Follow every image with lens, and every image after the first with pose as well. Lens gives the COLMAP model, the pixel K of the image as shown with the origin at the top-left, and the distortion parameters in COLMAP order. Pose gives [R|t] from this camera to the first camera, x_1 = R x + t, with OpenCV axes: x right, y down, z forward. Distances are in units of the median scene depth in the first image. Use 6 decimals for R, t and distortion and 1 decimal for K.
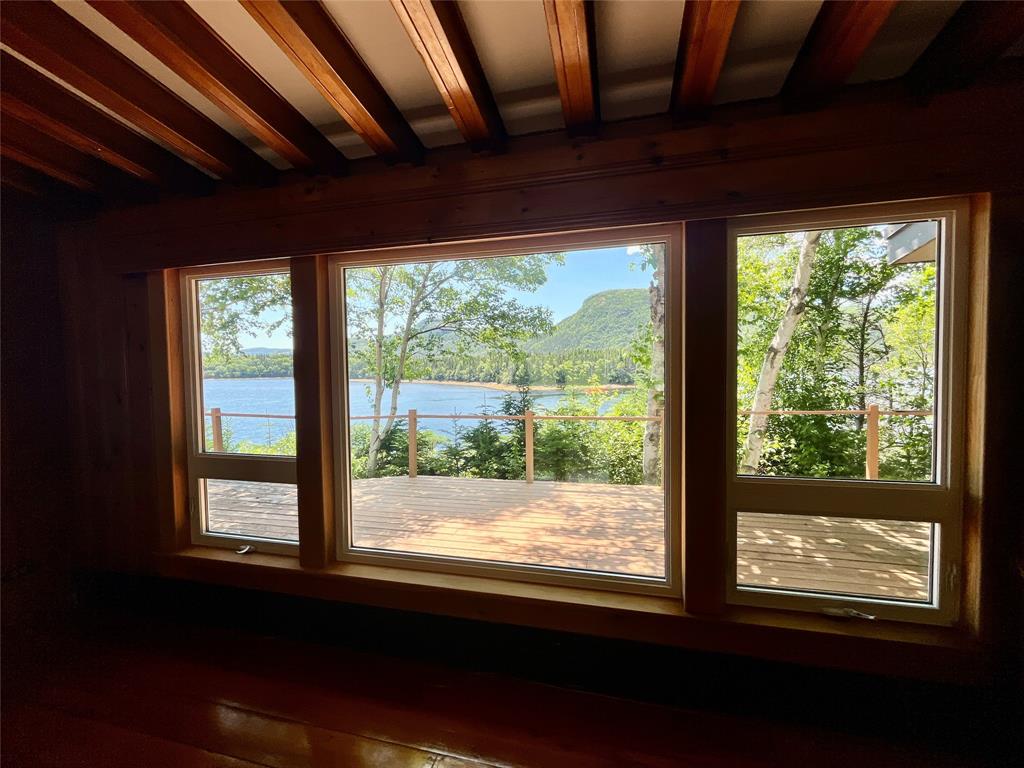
lens RADIAL K [[418.4, 0, 511.6], [0, 418.4, 382.5], [0, 0, 1]] dist [-0.002969, 0.000522]
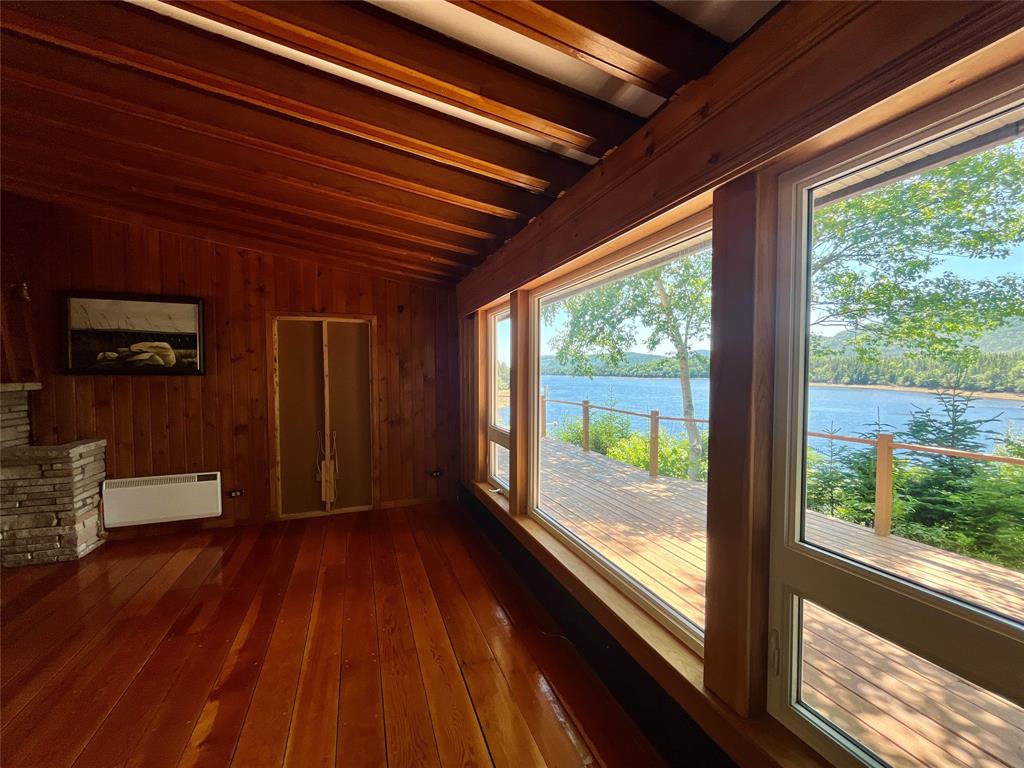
lens RADIAL K [[418.4, 0, 515.2], [0, 418.4, 385.2], [0, 0, 1]] dist [-0.002969, 0.000522]
pose [[0.574051, 0.041012, -0.817792, 0.244675], [-0.037715, 0.999009, 0.023626, -0.009710], [0.817951, 0.017280, 0.575029, 0.062974]]
